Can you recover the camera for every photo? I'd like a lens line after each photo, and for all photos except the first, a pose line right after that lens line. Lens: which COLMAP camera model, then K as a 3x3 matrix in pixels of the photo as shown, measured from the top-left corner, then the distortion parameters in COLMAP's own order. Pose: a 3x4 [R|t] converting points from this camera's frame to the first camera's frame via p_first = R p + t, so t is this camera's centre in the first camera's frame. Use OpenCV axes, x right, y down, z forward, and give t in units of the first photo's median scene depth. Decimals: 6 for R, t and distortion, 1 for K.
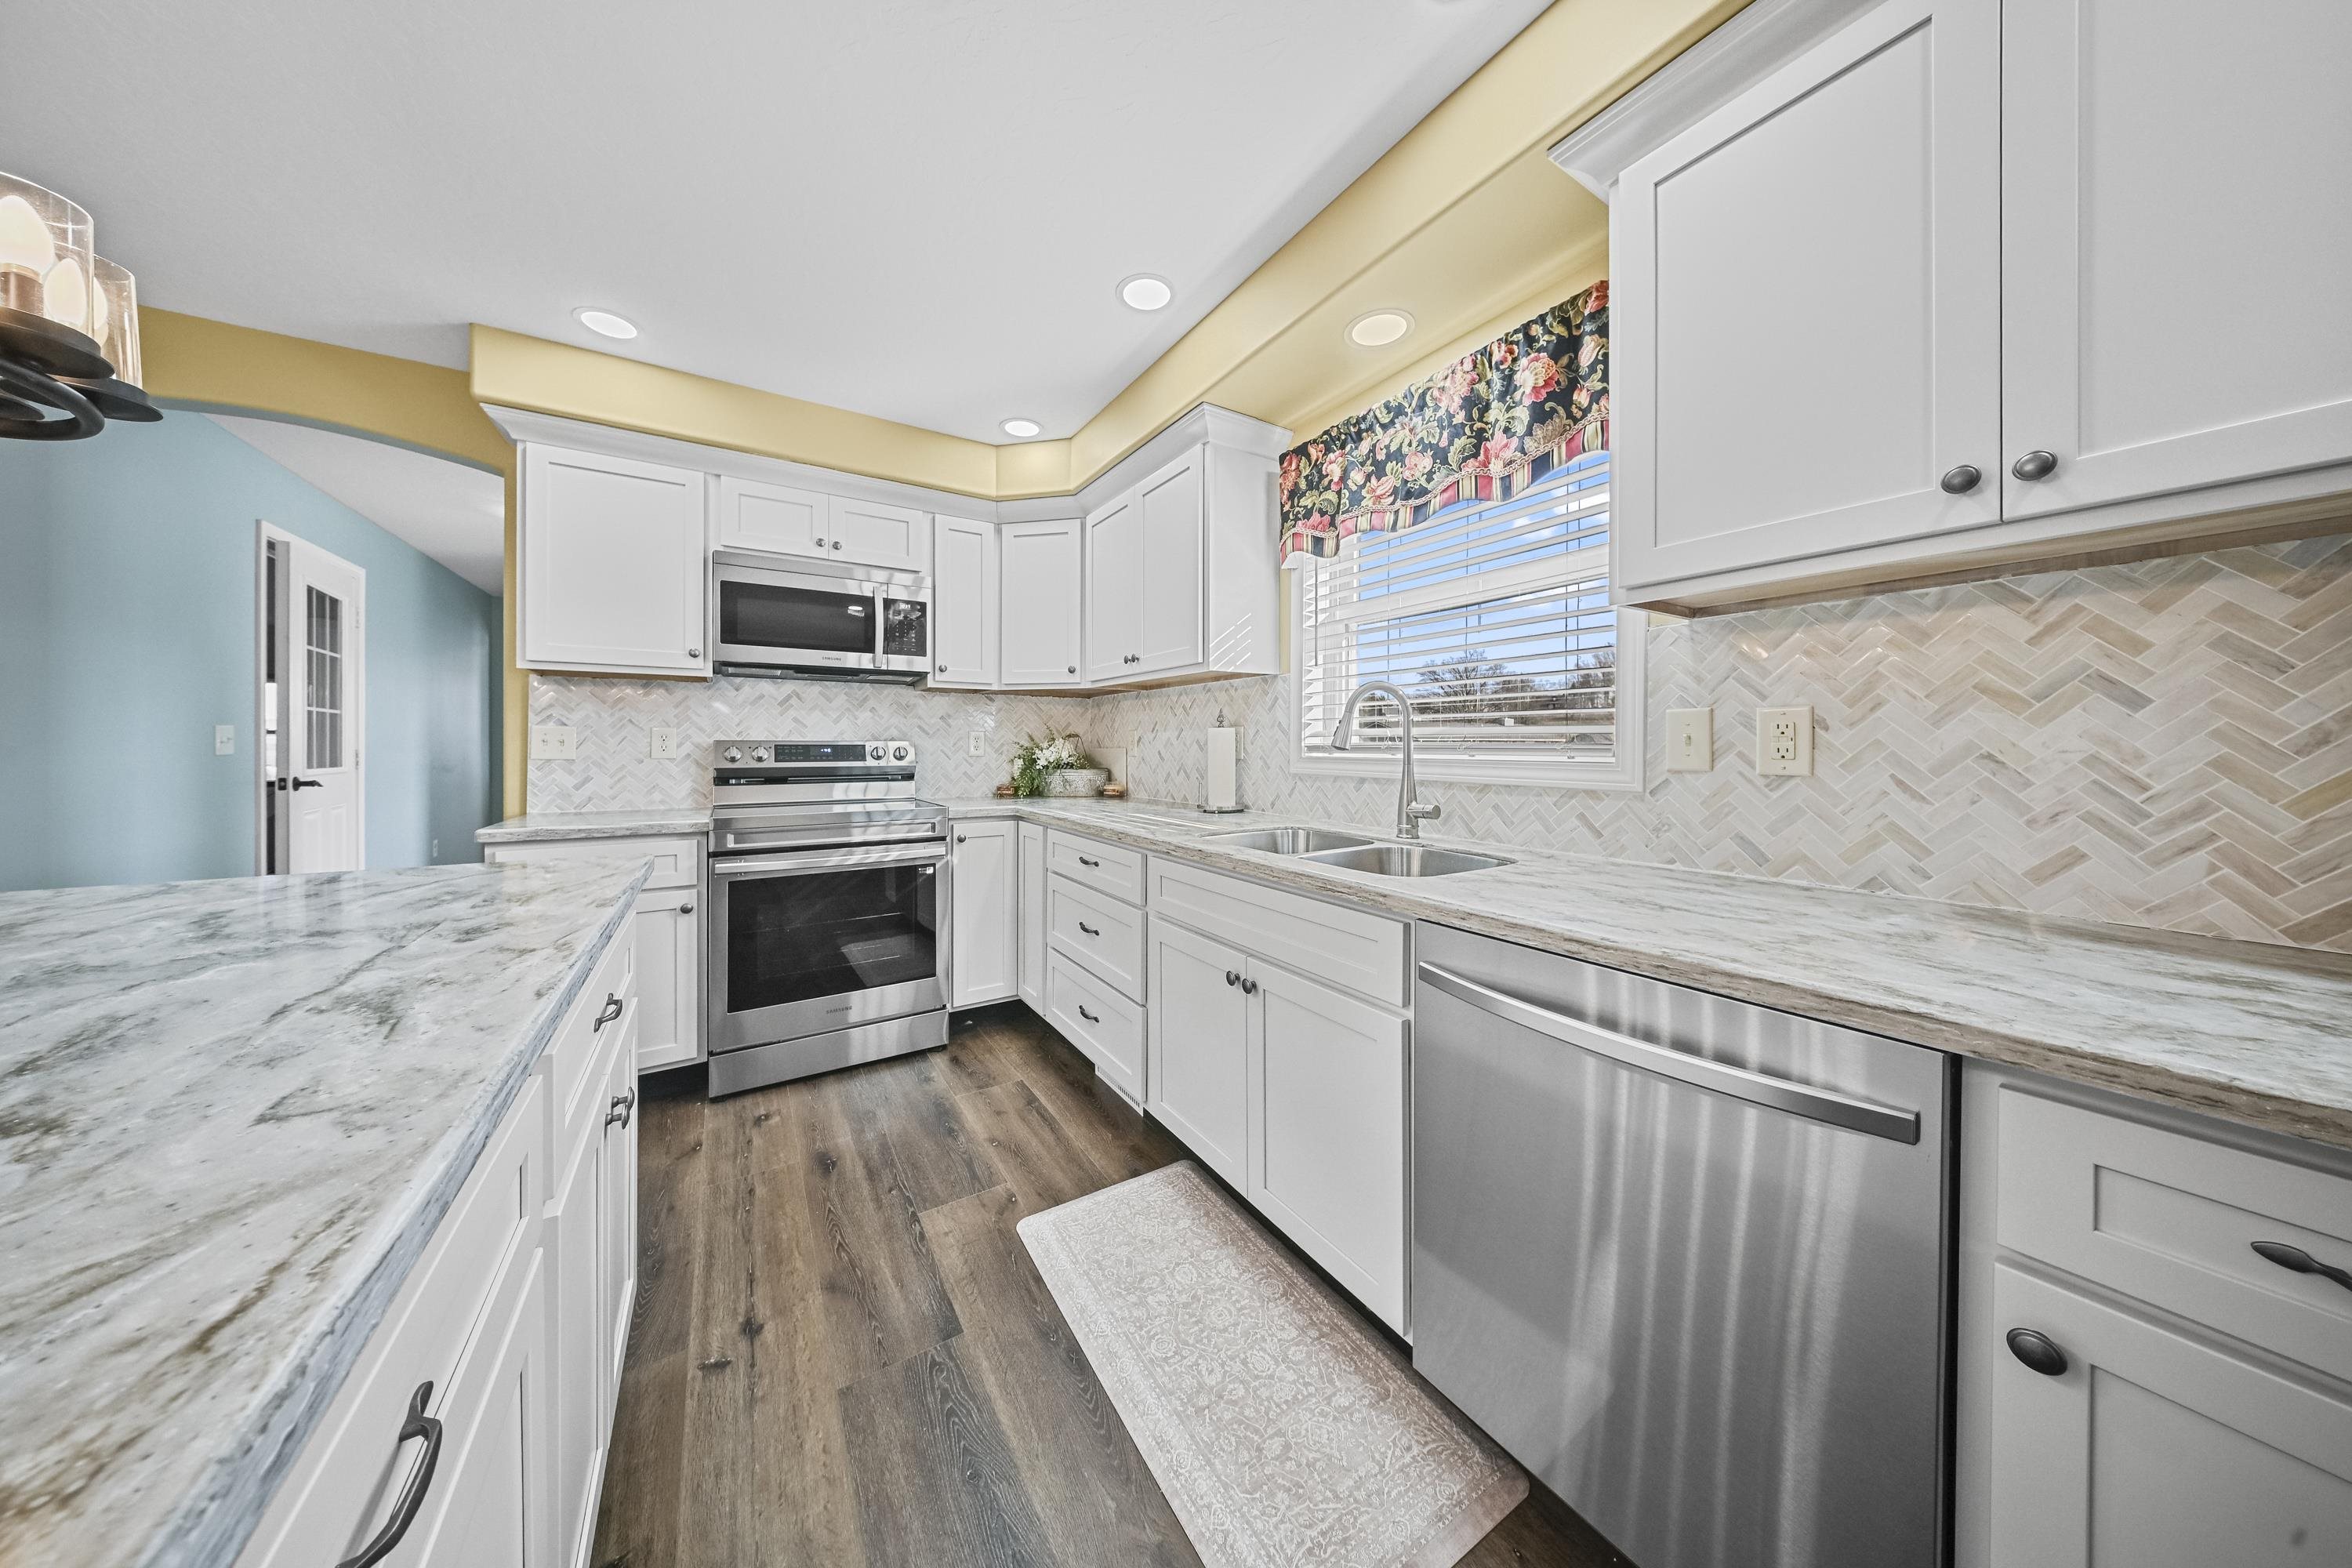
lens RADIAL K [[690.3, 0, 1166.1], [0, 690.3, 749.1], [0, 0, 1]] dist [0.001836, 0.000103]
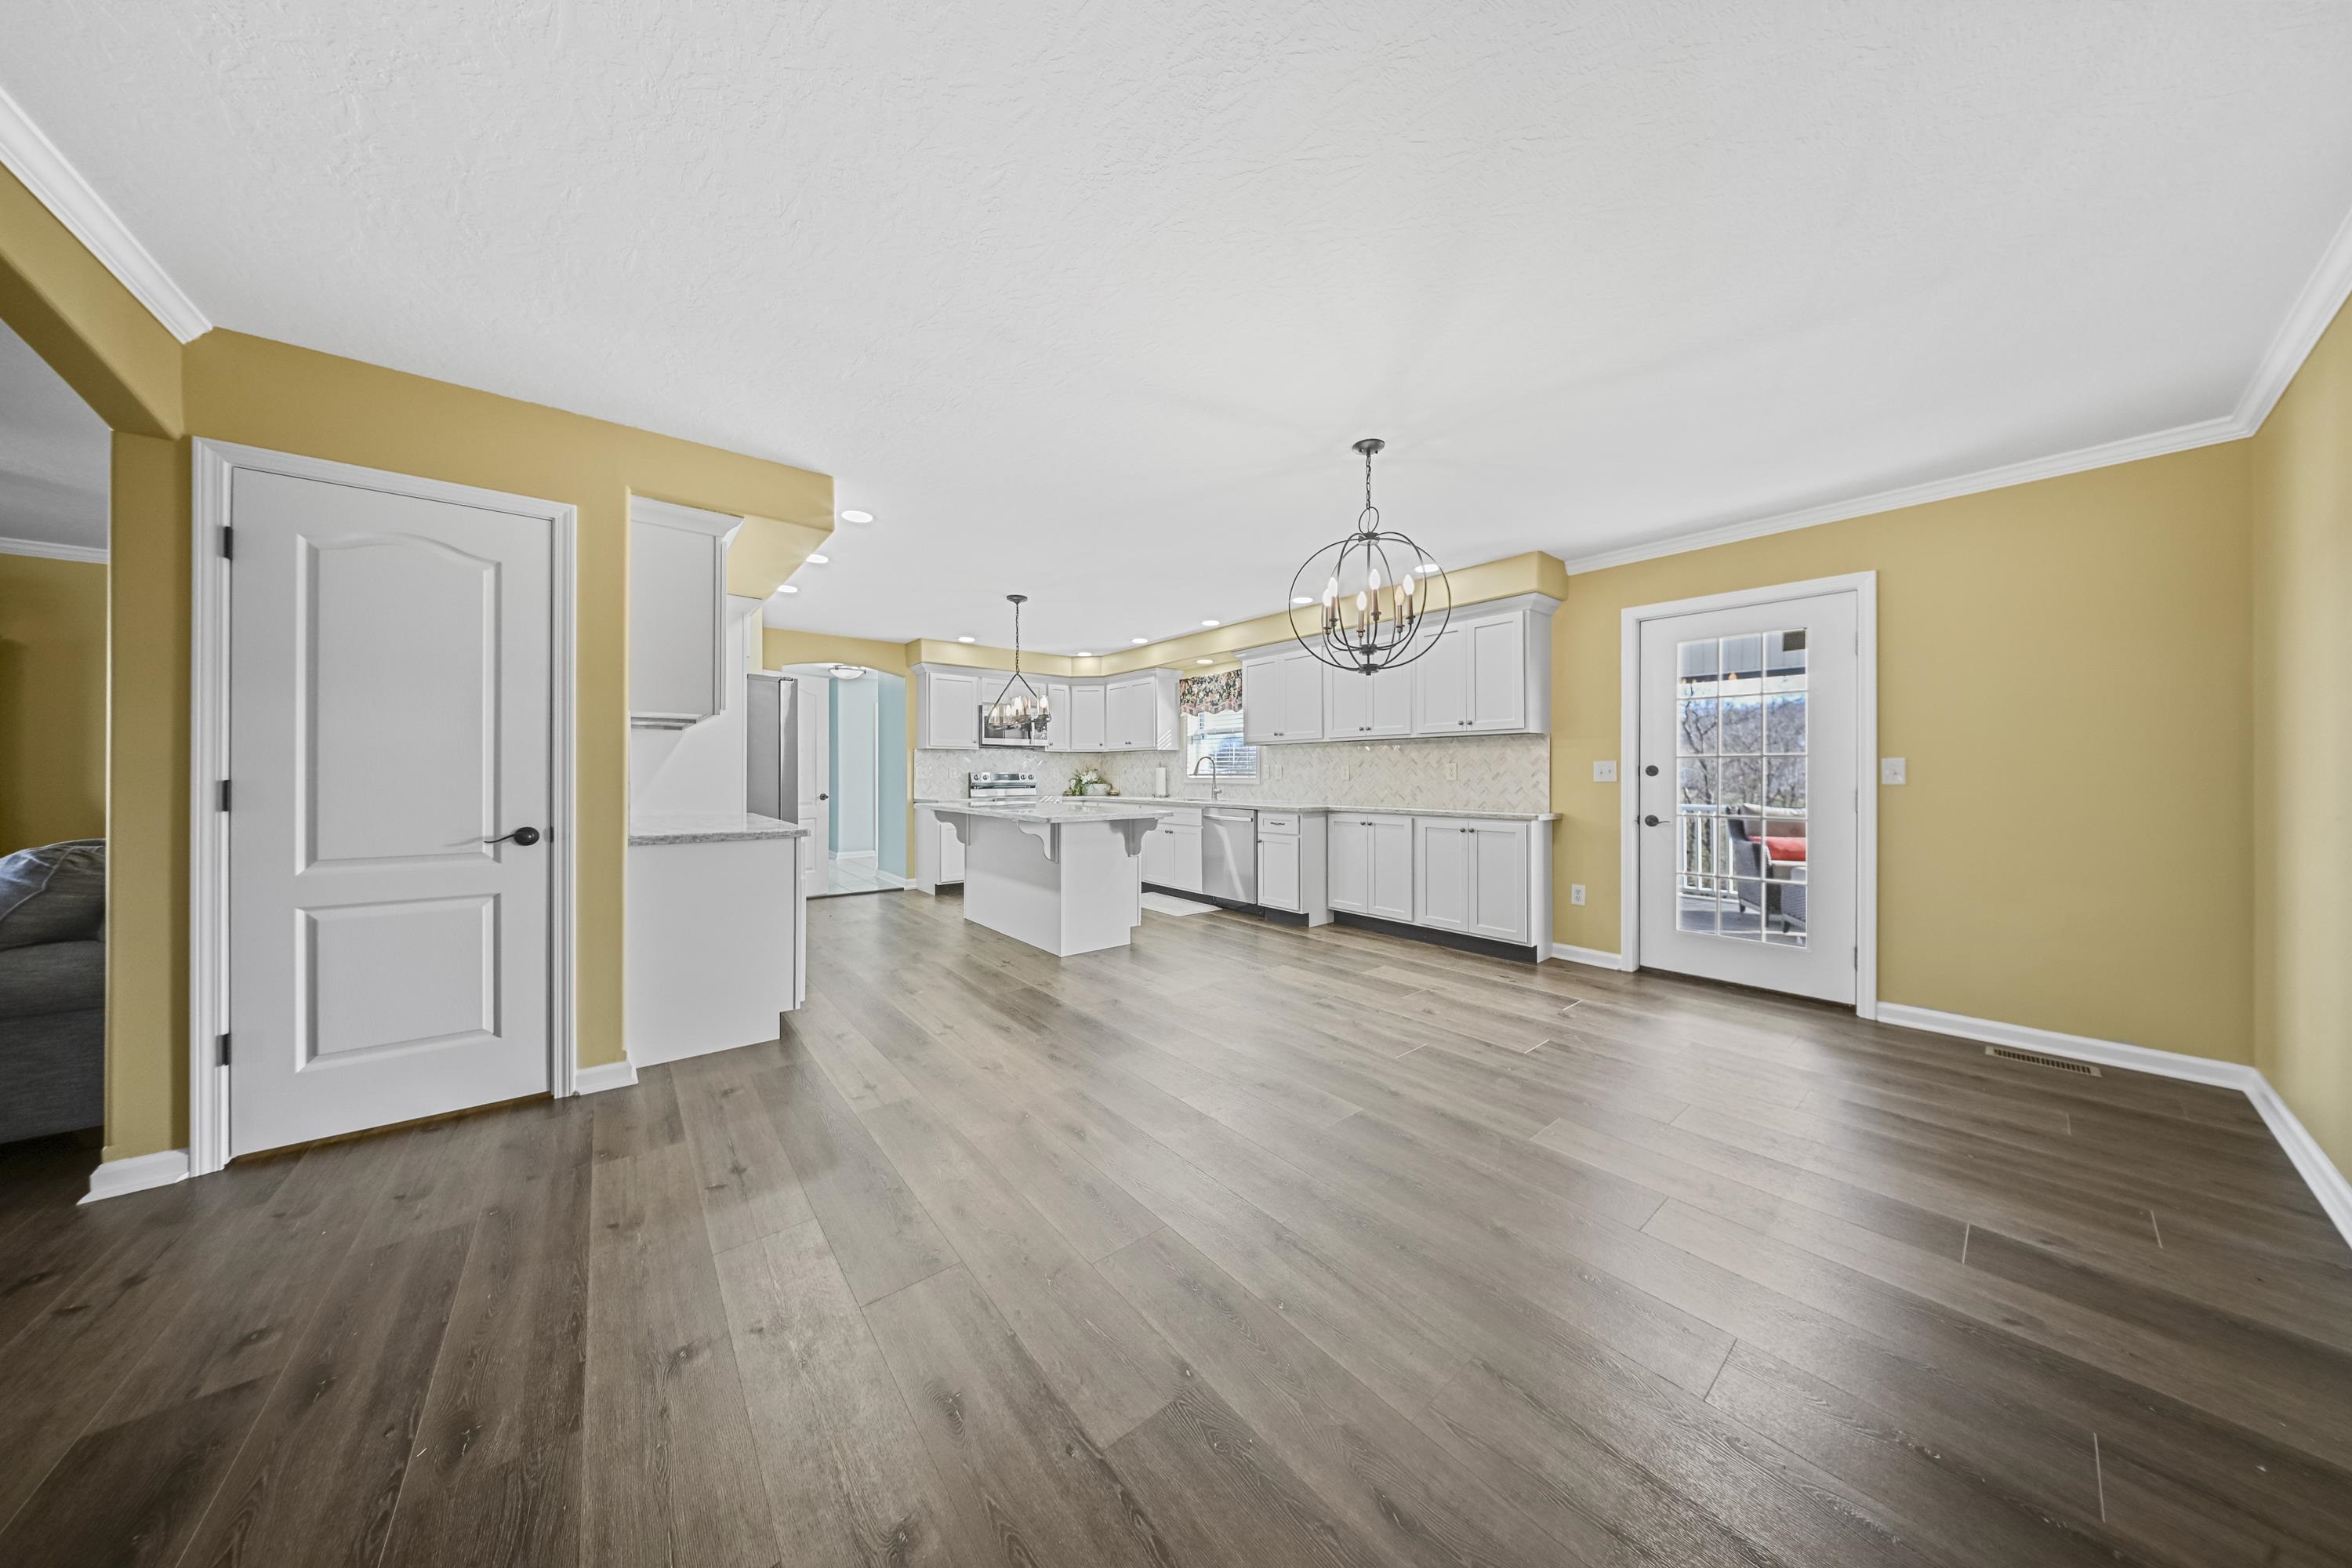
lens RADIAL K [[690.3, 0, 1169.7], [0, 690.3, 777.5], [0, 0, 1]] dist [0.001836, 0.000103]
pose [[0.991784, -0.003094, 0.127889, -0.298599], [0.003095, 0.999995, 0.000198, 0.011693], [-0.127889, 0.000200, 0.991788, -2.237300]]
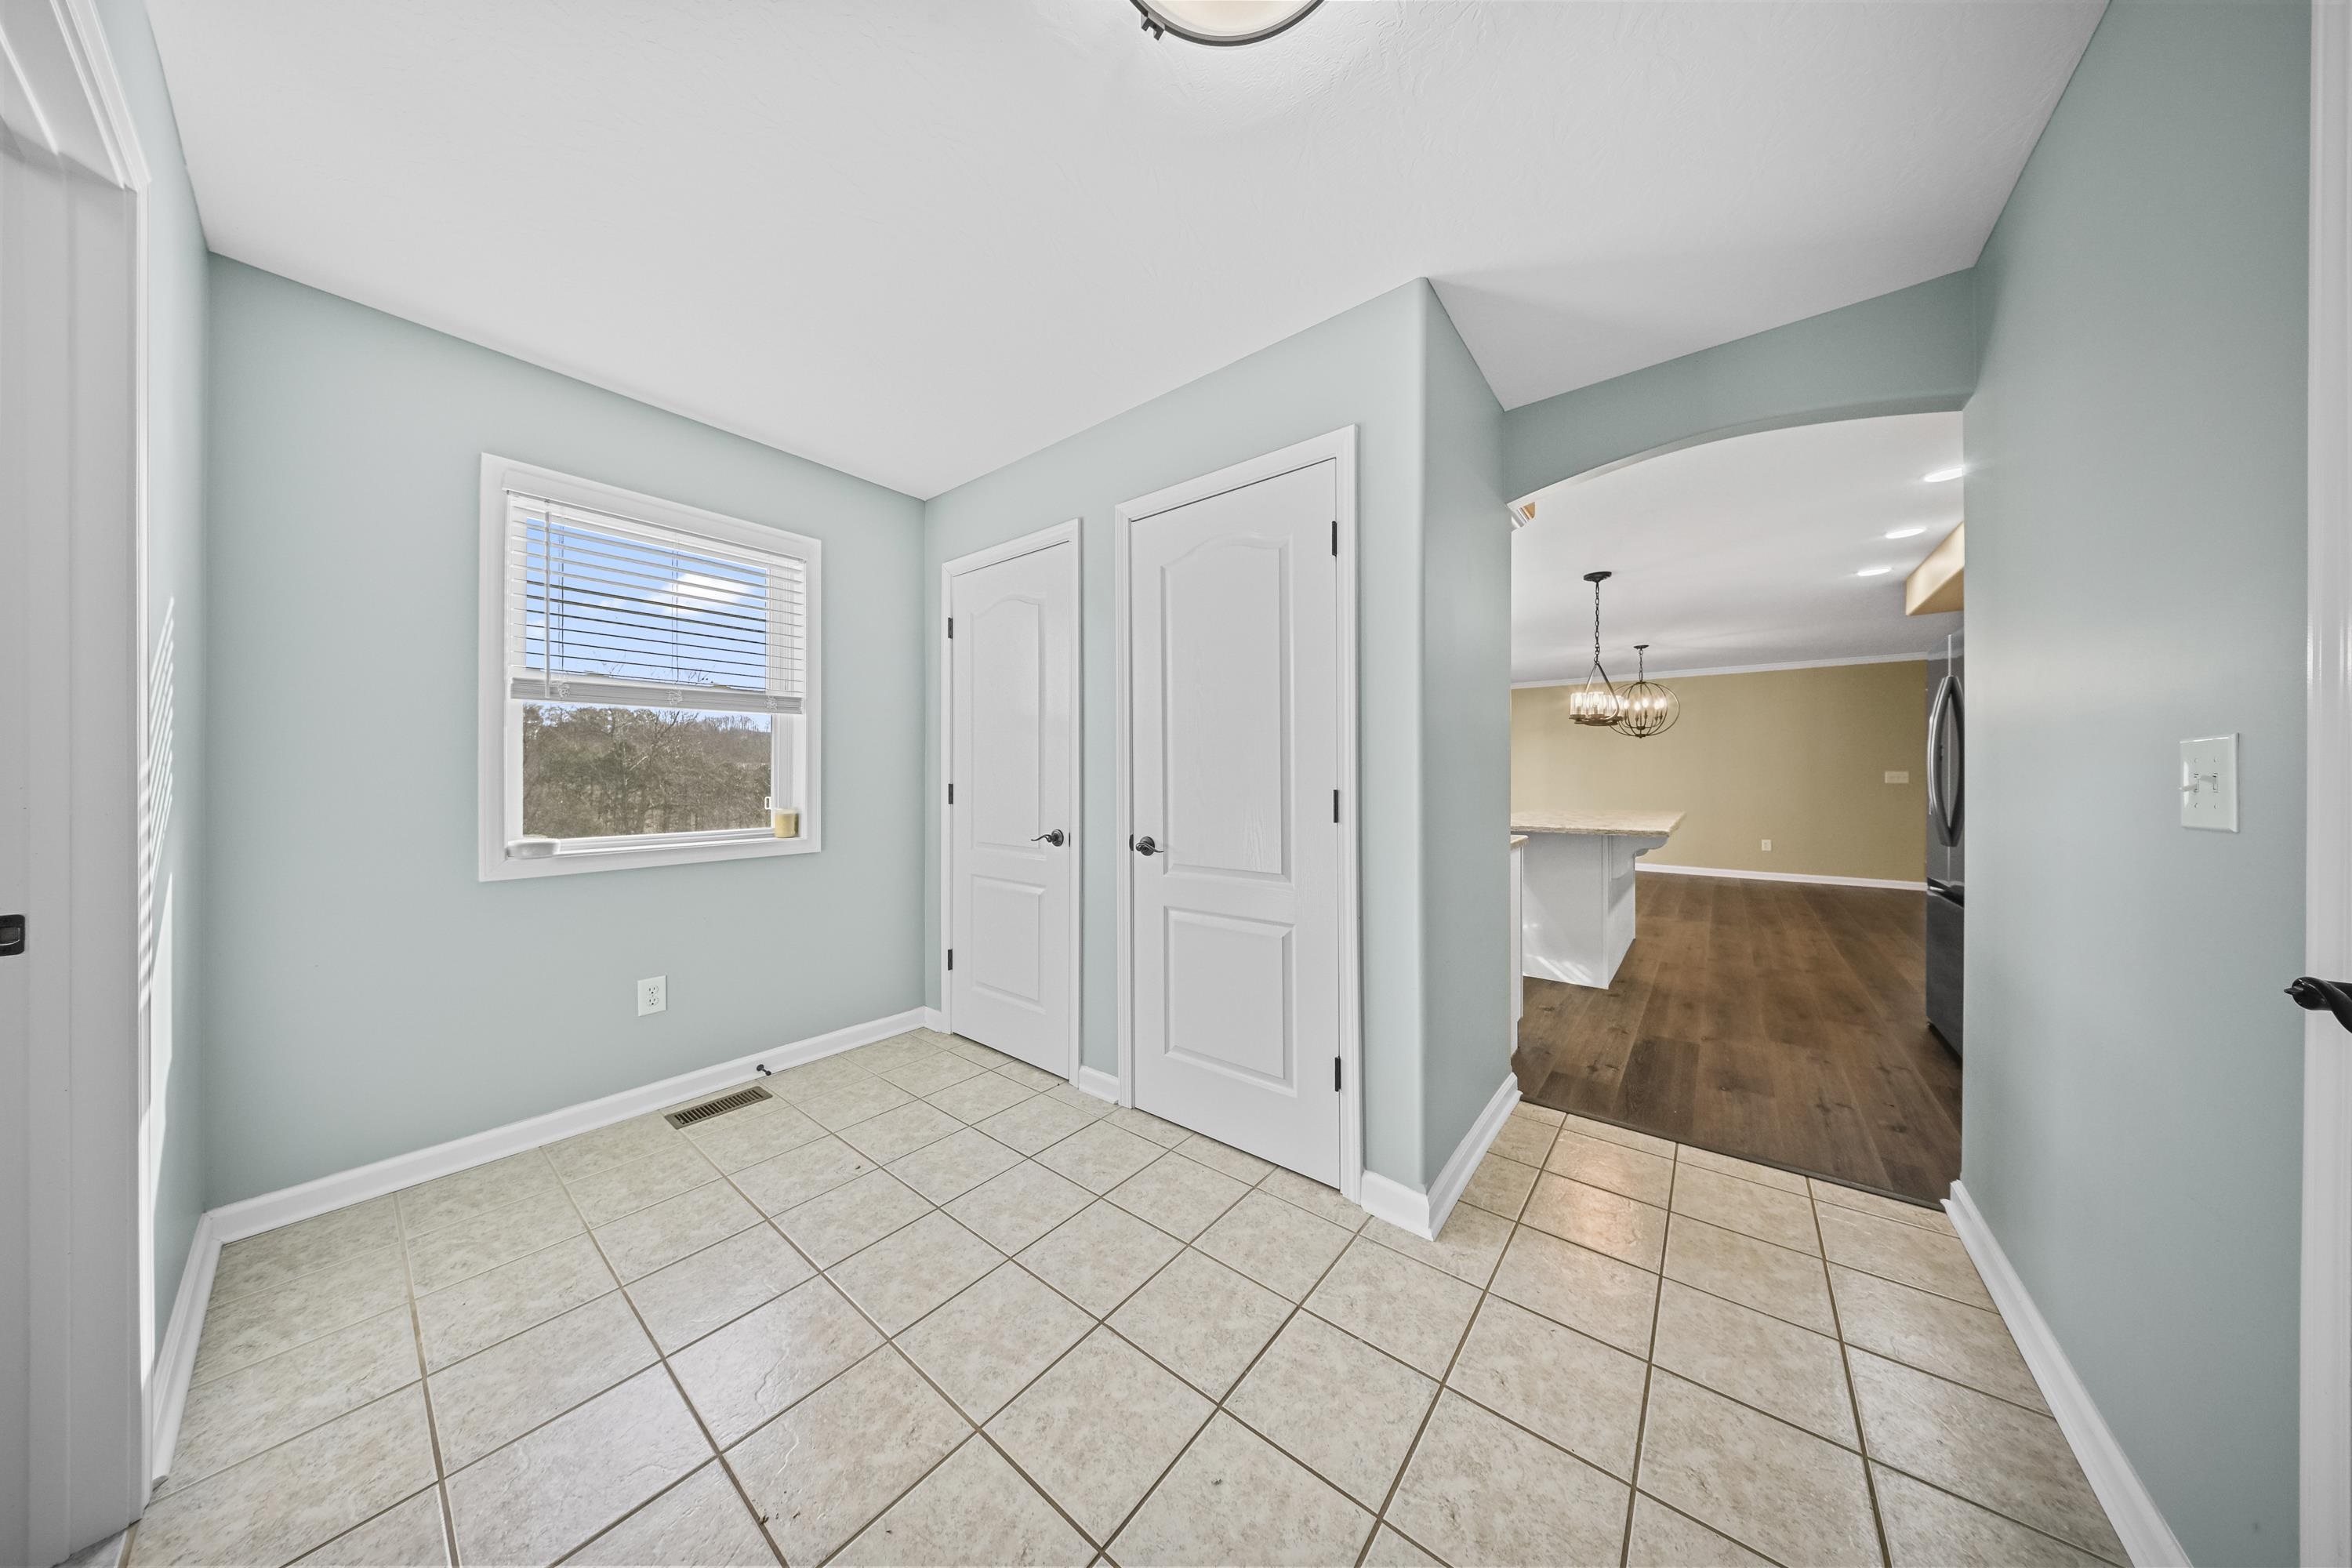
lens RADIAL K [[690.3, 0, 1180.2], [0, 690.3, 776.9], [0, 0, 1]] dist [0.001836, 0.000103]
pose [[-0.343597, -0.006420, 0.939095, -2.051154], [0.002315, 0.999968, 0.007683, -0.030763], [-0.939114, 0.004814, -0.343571, 2.136490]]
